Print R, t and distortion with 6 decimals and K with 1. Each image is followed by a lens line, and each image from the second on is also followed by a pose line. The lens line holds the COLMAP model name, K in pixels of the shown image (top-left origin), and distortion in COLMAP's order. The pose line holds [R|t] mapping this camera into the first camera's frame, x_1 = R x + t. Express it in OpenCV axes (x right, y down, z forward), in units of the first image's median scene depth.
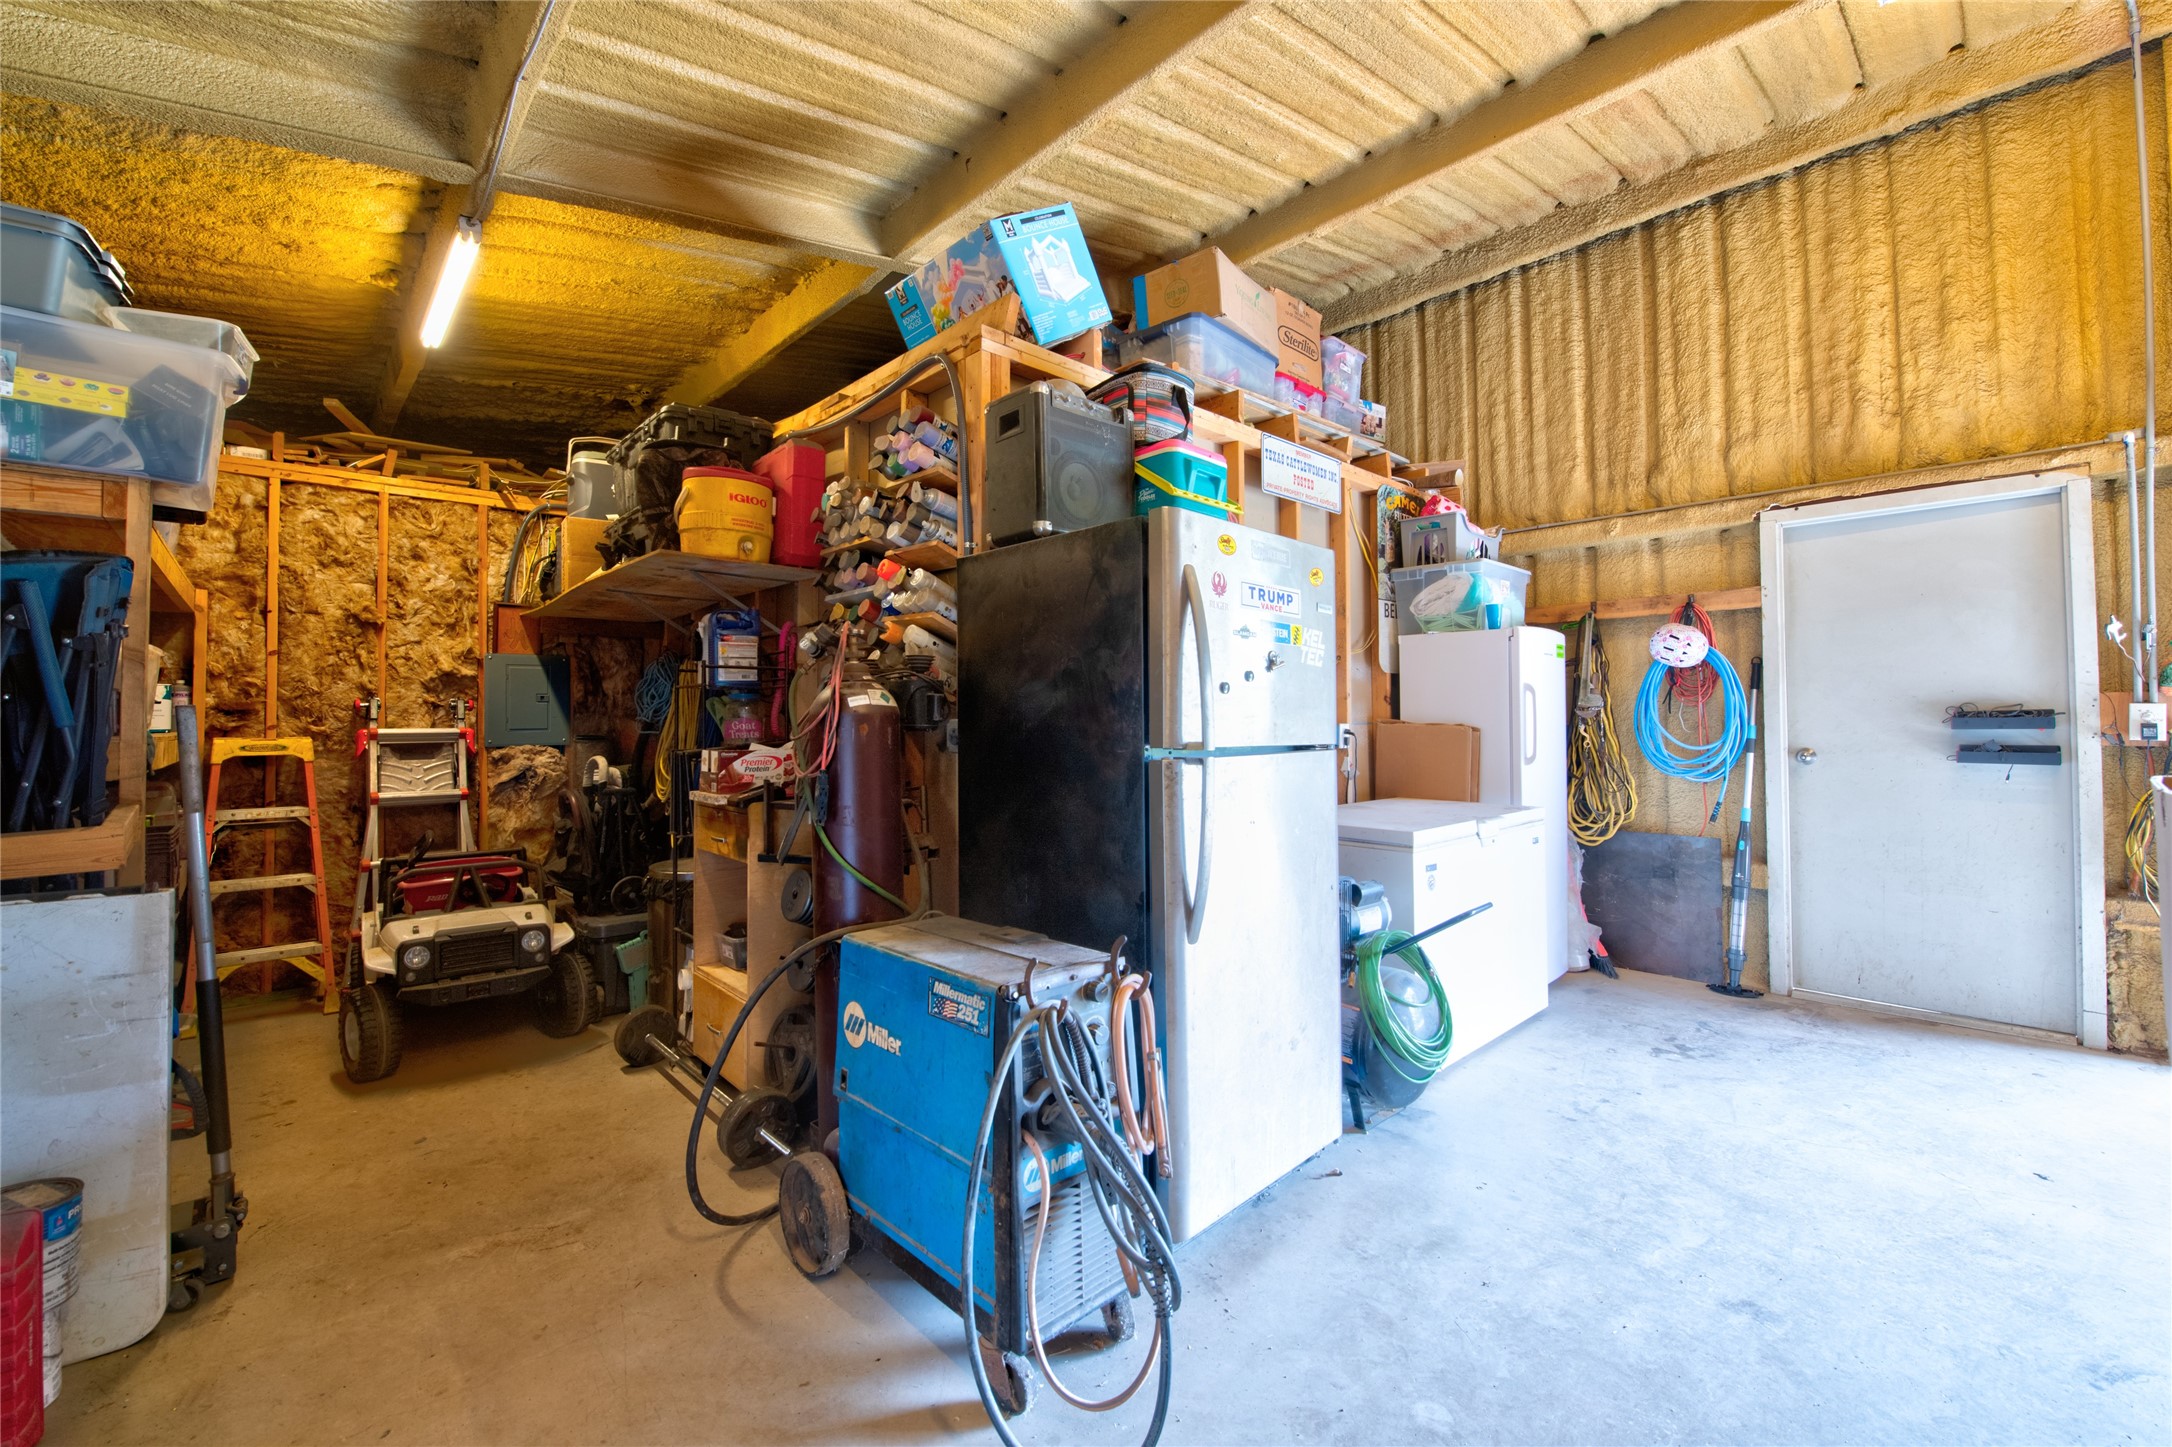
lens RADIAL K [[889.7, 0, 1087.0], [0, 889.7, 700.7], [0, 0, 1]] dist [-0.019548, -0.000269]
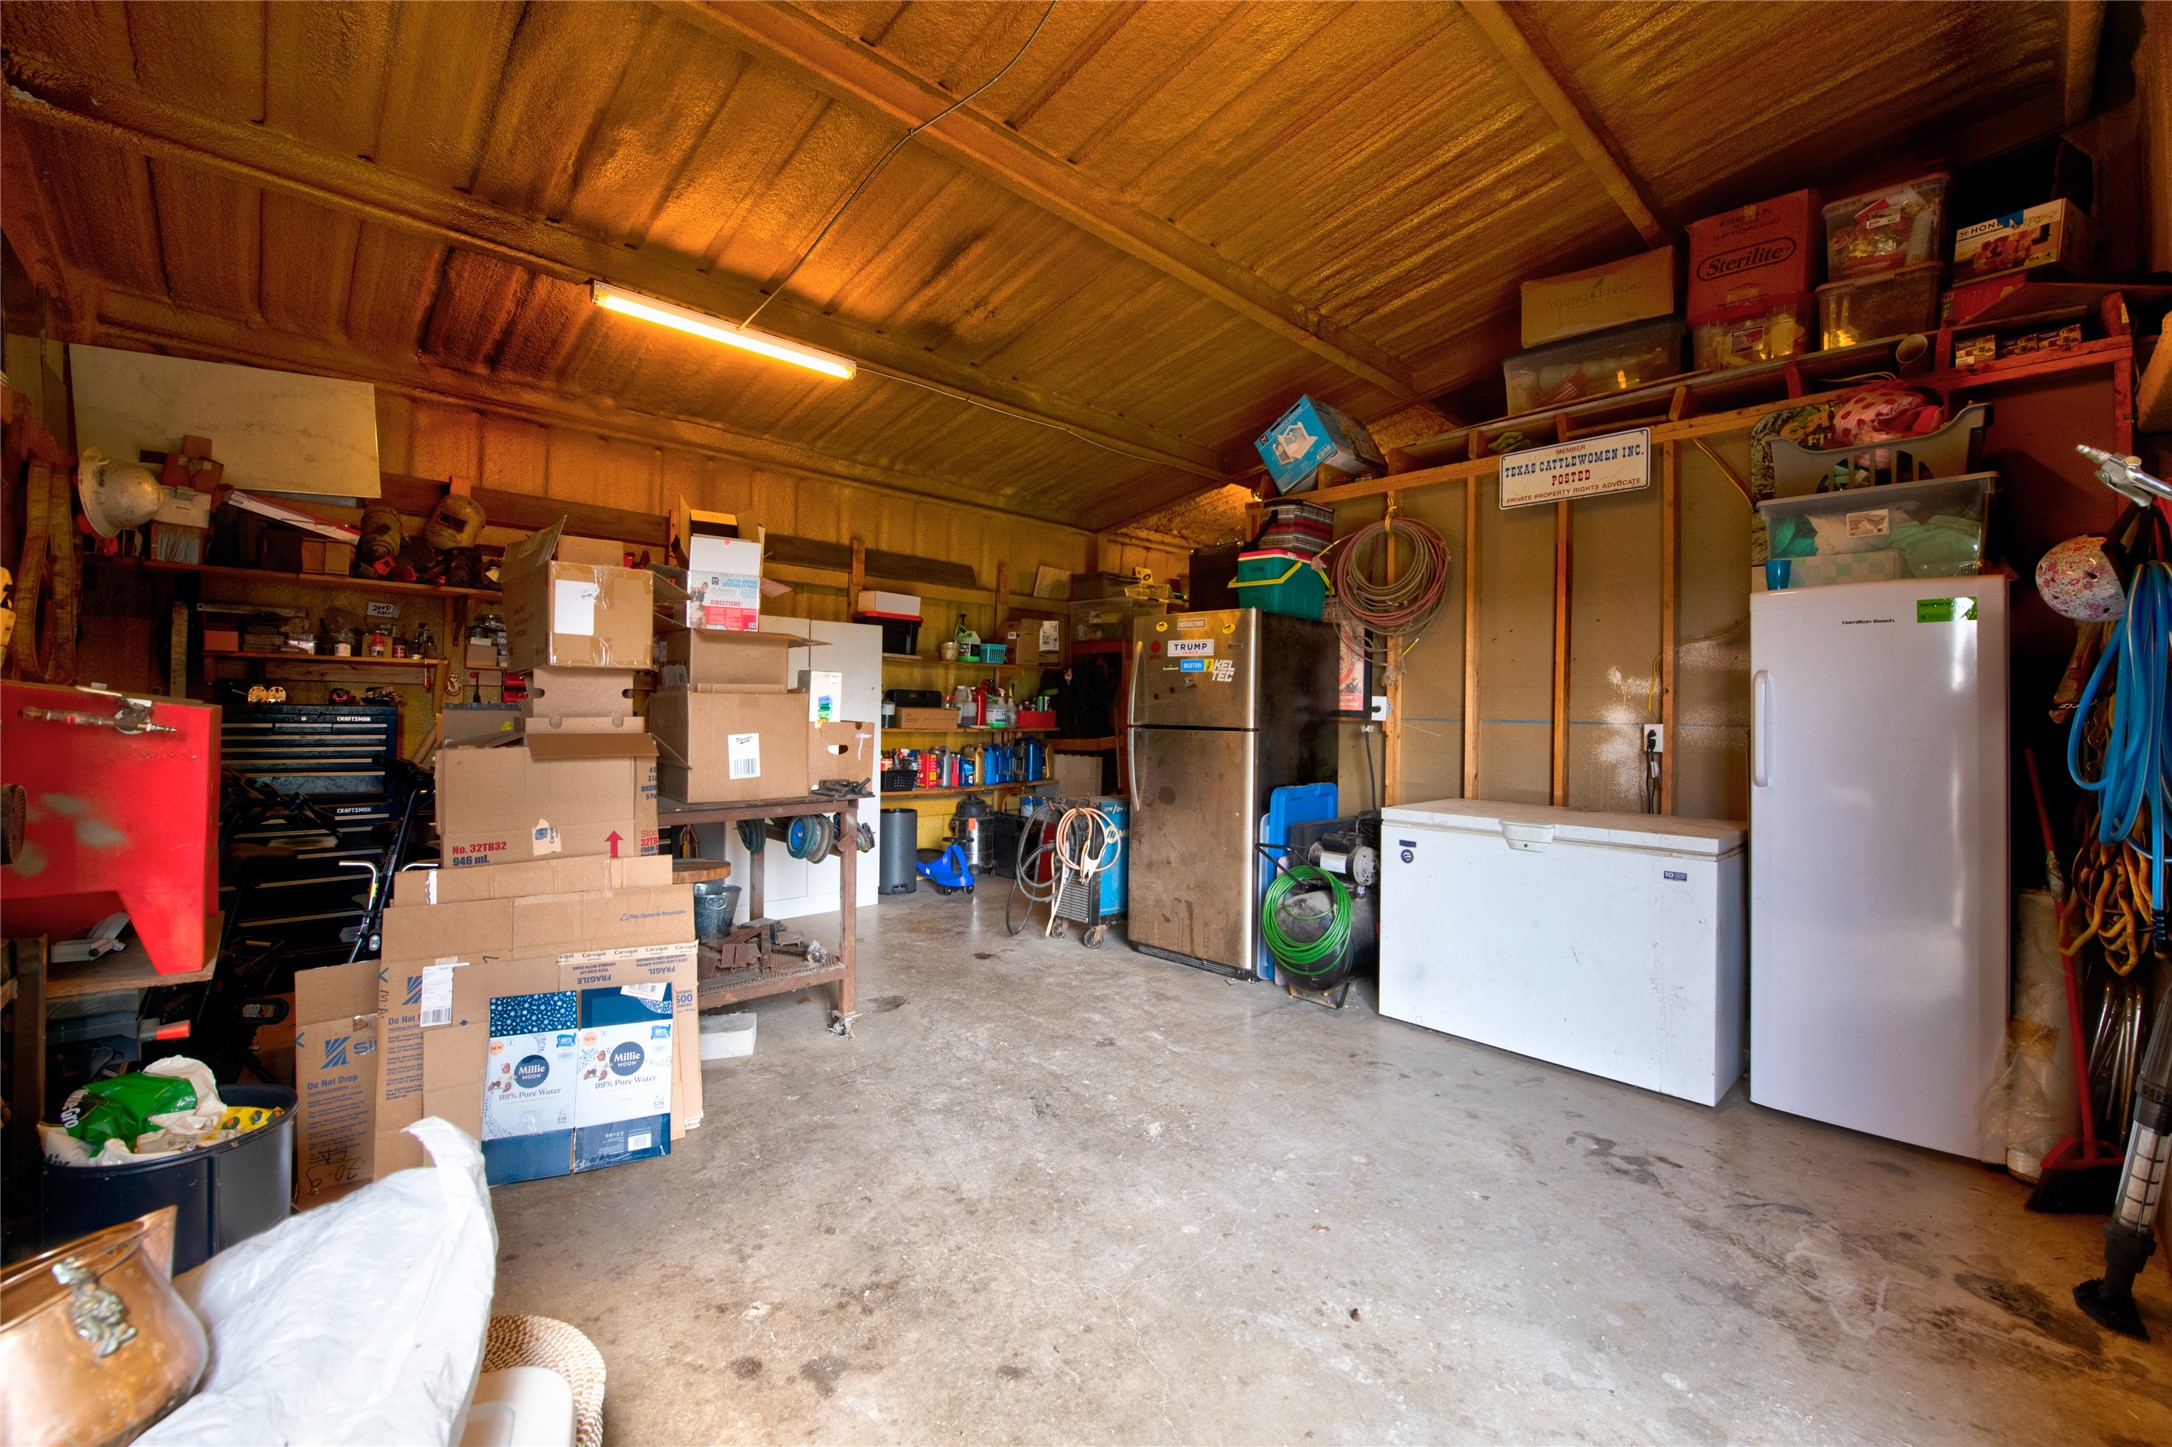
lens RADIAL K [[889.7, 0, 1087.0], [0, 889.7, 700.7], [0, 0, 1]] dist [-0.019548, -0.000269]
pose [[-0.005188, -0.007121, -0.999961, 2.020811], [0.005082, 0.999962, -0.007147, 0.008418], [0.999974, -0.005119, -0.005152, 0.760117]]
